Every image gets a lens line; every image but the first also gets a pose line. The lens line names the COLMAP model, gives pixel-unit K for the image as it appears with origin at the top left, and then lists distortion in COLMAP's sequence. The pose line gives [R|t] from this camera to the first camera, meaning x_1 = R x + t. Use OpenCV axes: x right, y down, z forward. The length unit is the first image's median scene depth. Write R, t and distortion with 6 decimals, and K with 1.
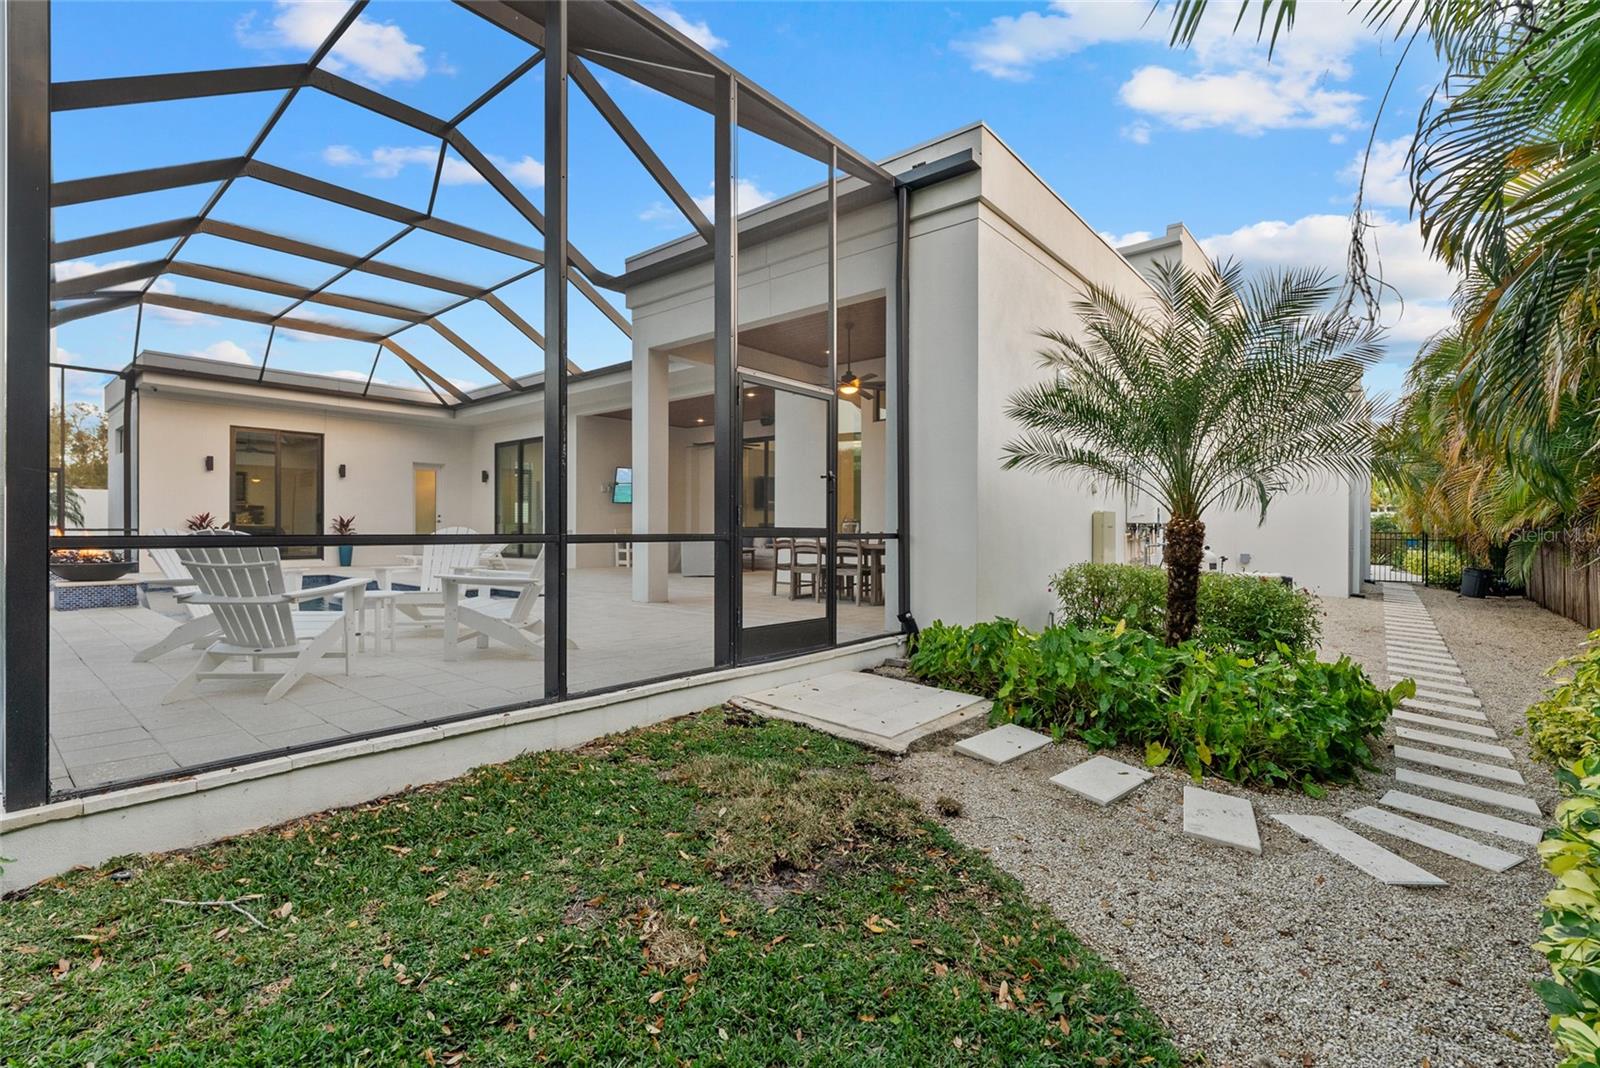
lens RADIAL K [[726.6, 0, 790.8], [0, 726.6, 537.1], [0, 0, 1]] dist [0.001258, 0.000549]
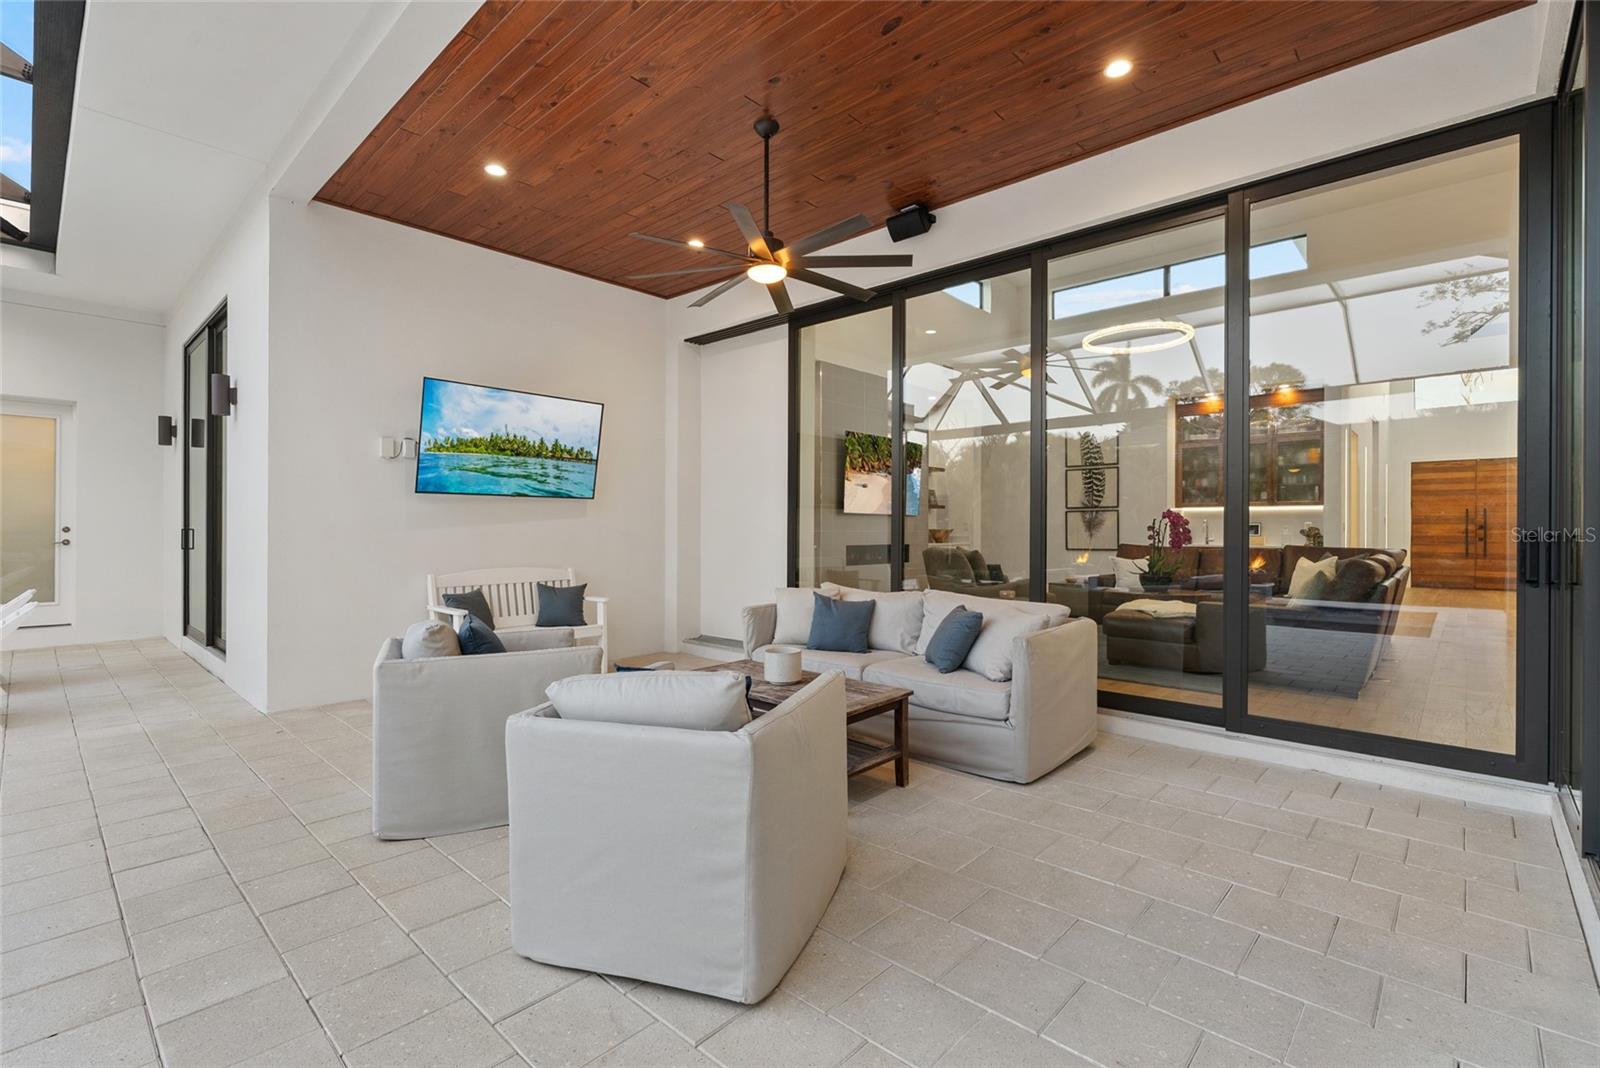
lens RADIAL K [[727.5, 0, 794.6], [0, 727.5, 534.0], [0, 0, 1]] dist [-0.003418, 0.000453]
pose [[0.999399, -0.001164, -0.034650, -0.081961], [0.000883, 0.999967, -0.008096, -0.028670], [0.034659, 0.008061, 0.999367, 0.761378]]
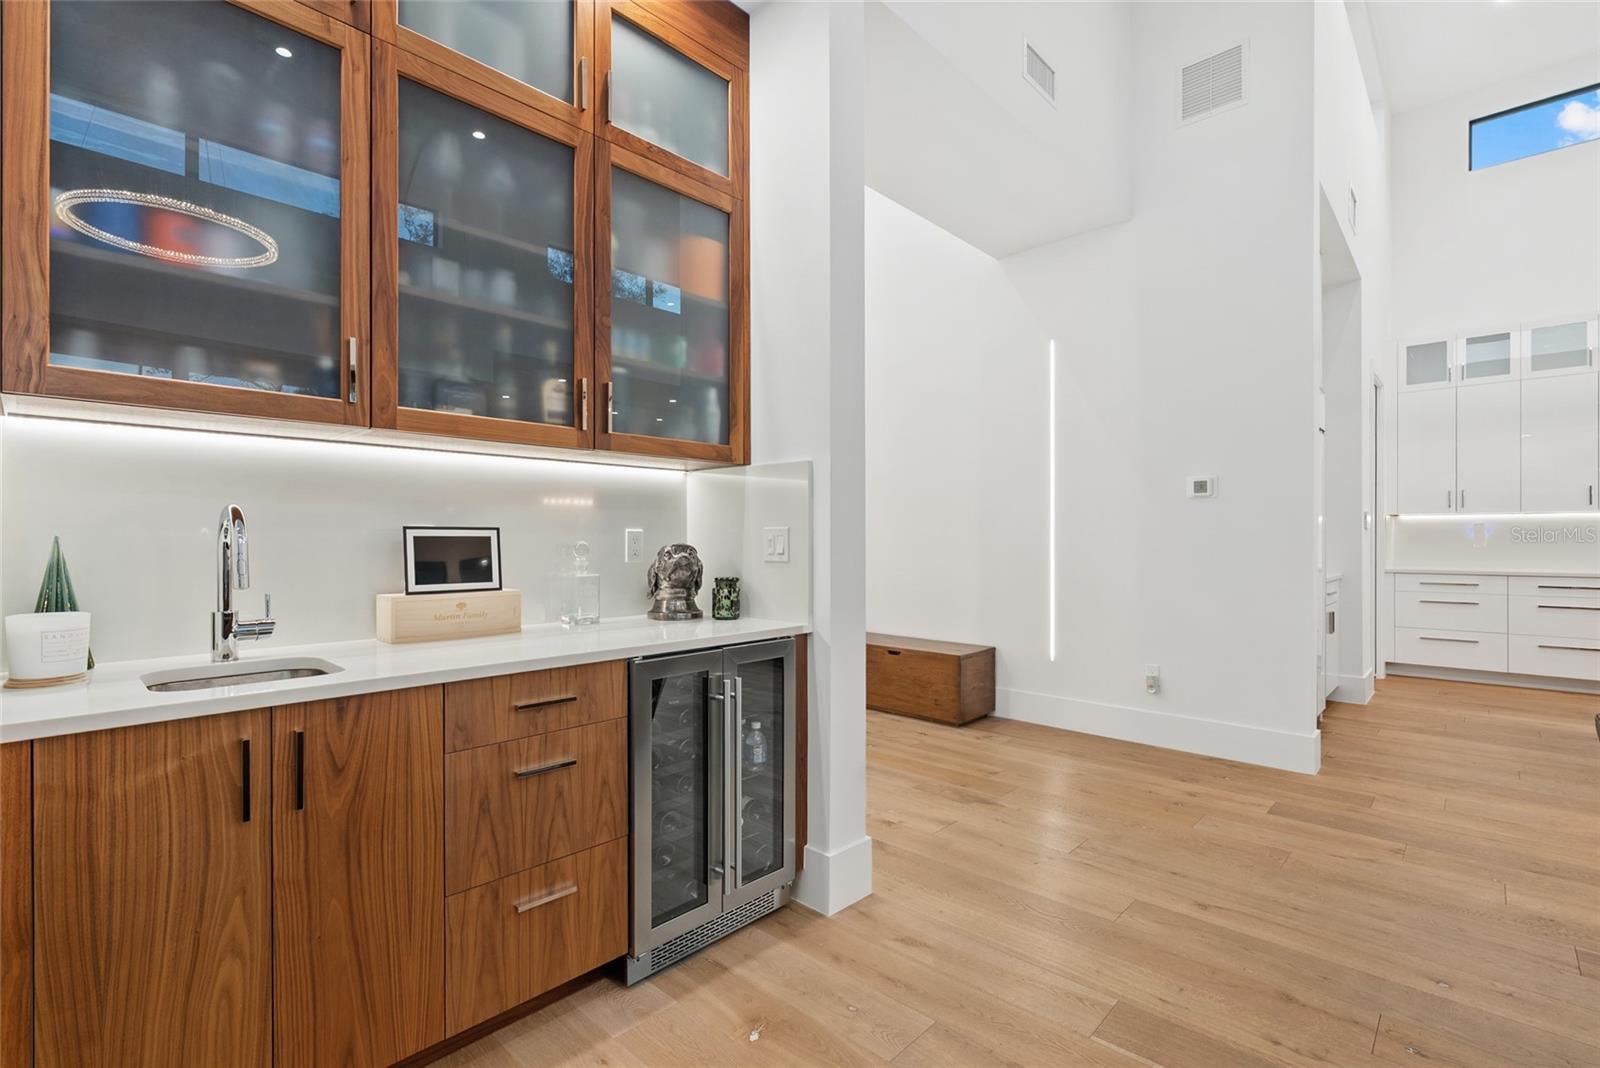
lens RADIAL K [[726.6, 0, 790.8], [0, 726.6, 537.1], [0, 0, 1]] dist [0.001258, 0.000549]
pose [[0.042471, -0.007242, 0.999071, 0.170379], [0.010870, 0.999918, 0.006786, -0.041534], [-0.999039, 0.010571, 0.042546, 1.349529]]
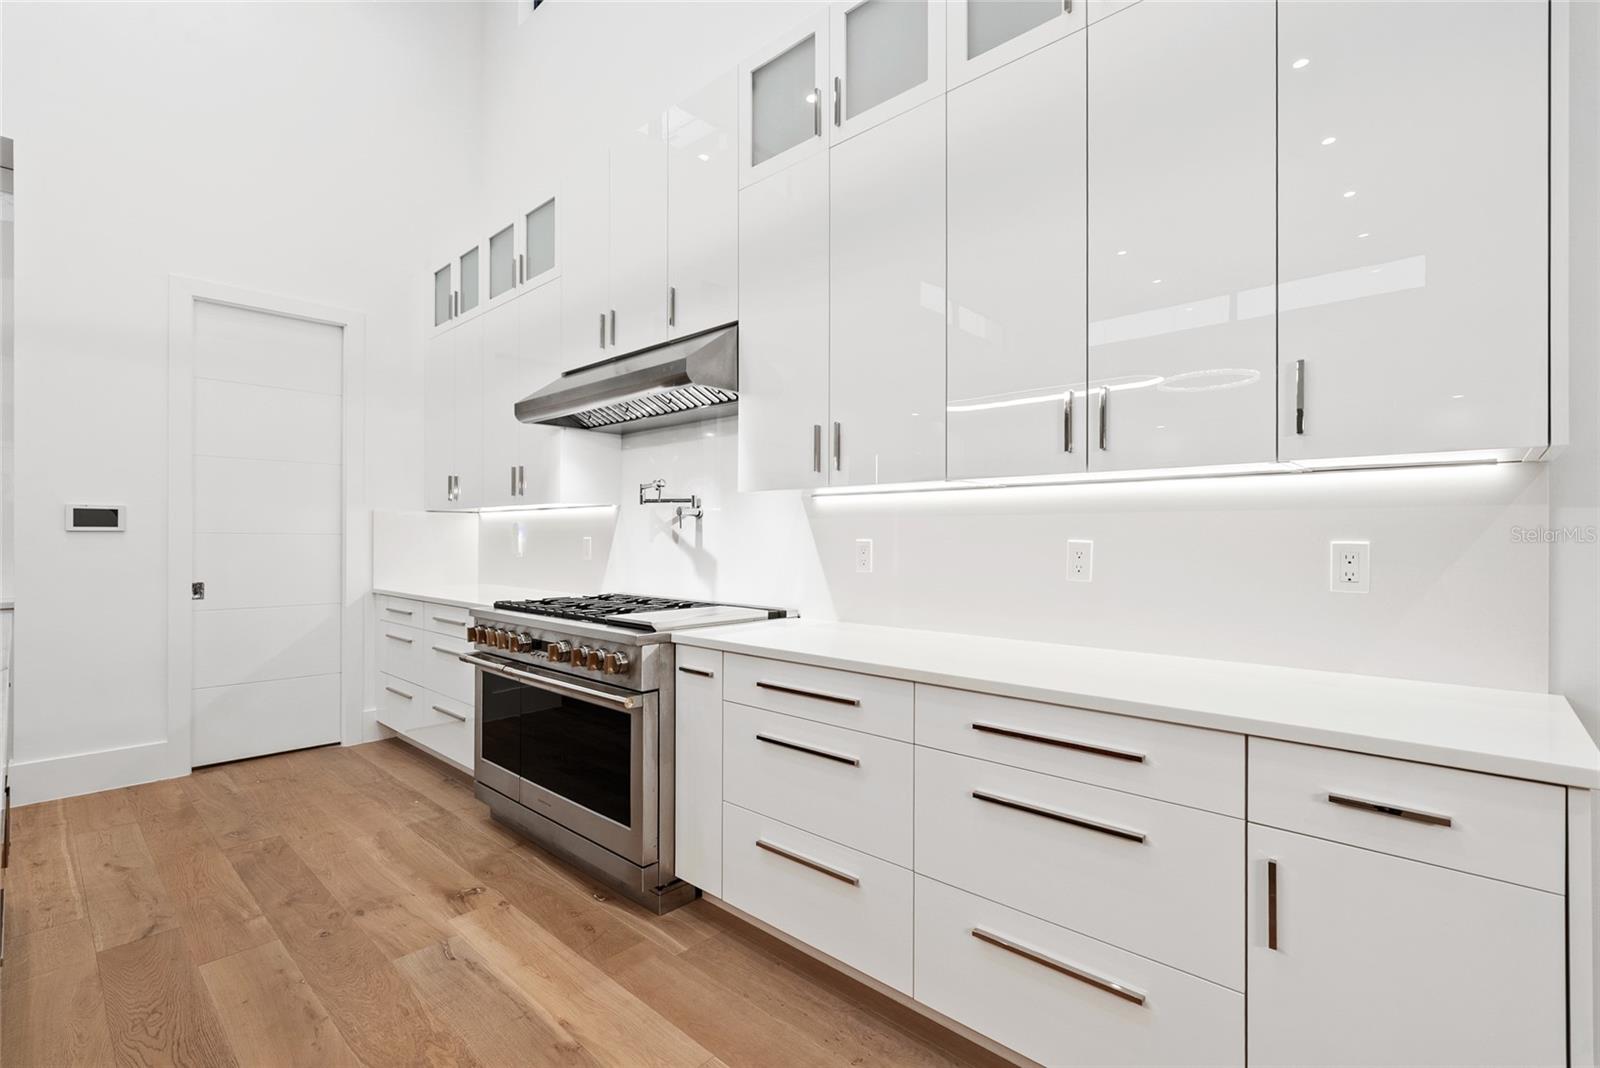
lens RADIAL K [[726.6, 0, 790.8], [0, 726.6, 537.1], [0, 0, 1]] dist [0.001258, 0.000549]
pose [[0.039153, -0.005565, 0.999218, 0.308427], [0.010800, 0.999928, 0.005145, -0.037423], [-0.999175, 0.010590, 0.039210, 0.881454]]
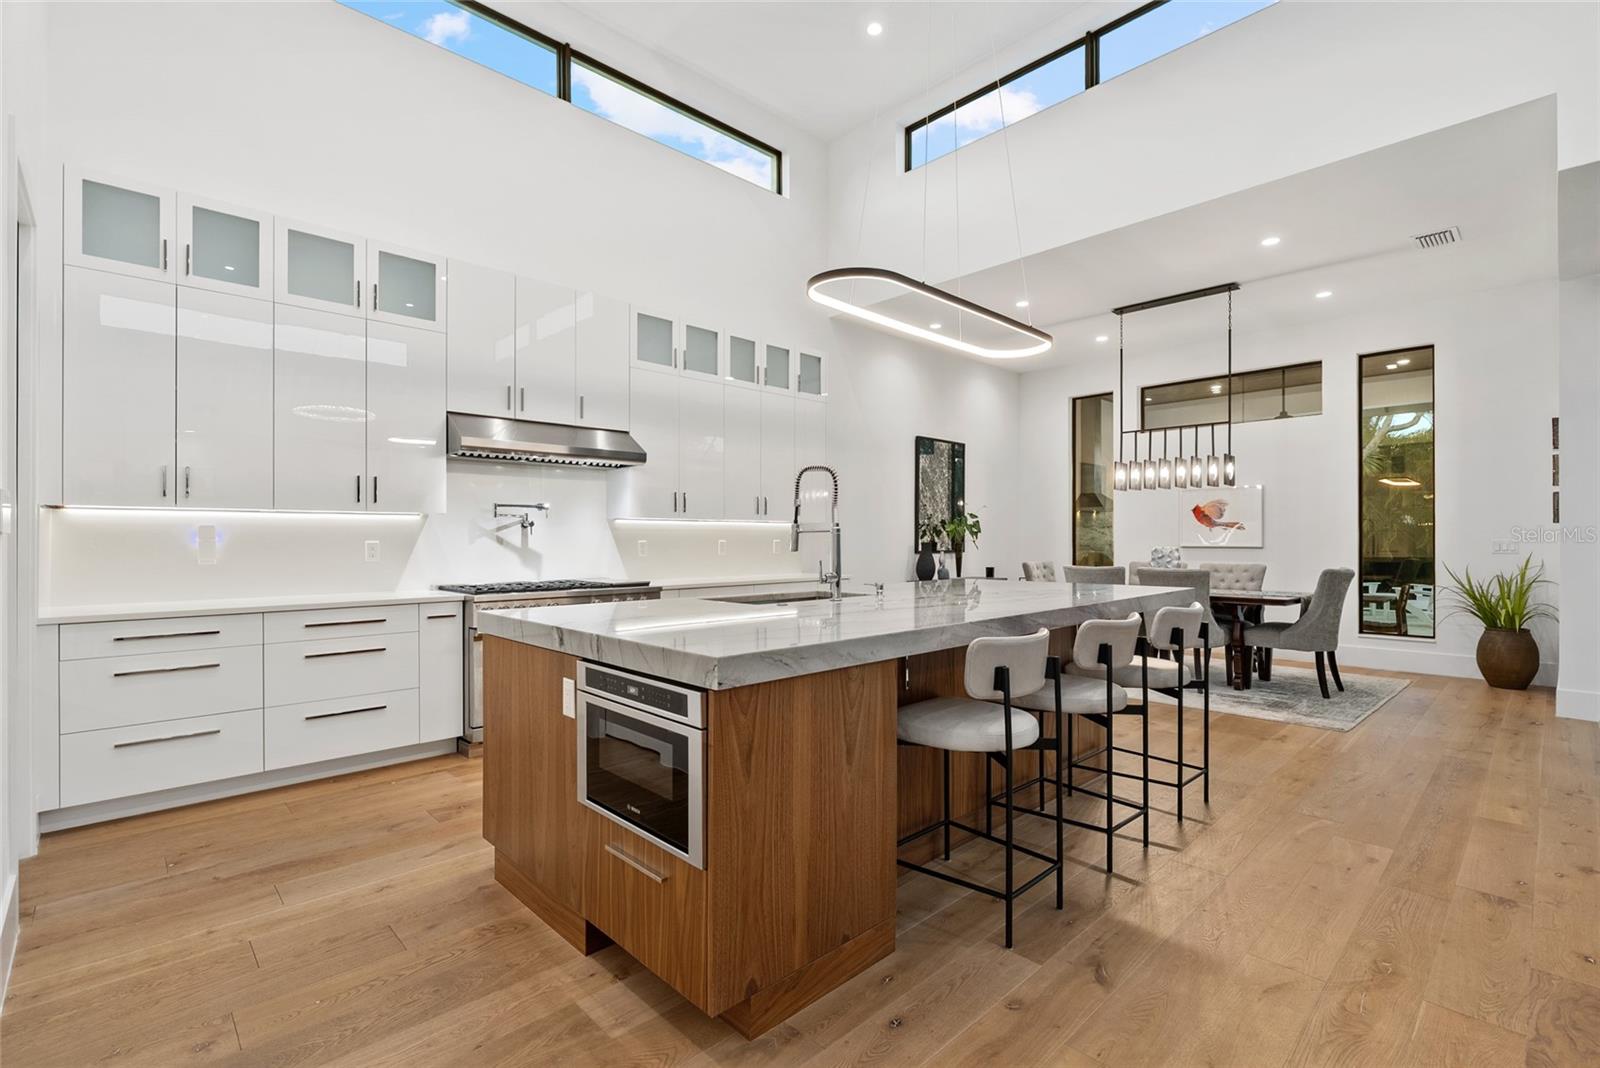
lens RADIAL K [[727.5, 0, 794.6], [0, 727.5, 534.0], [0, 0, 1]] dist [-0.003418, 0.000453]
pose [[-0.995628, -0.002735, 0.093368, 0.365429], [-0.002304, 0.999986, 0.004730, -0.041141], [-0.093380, 0.004494, -0.995620, 1.213025]]
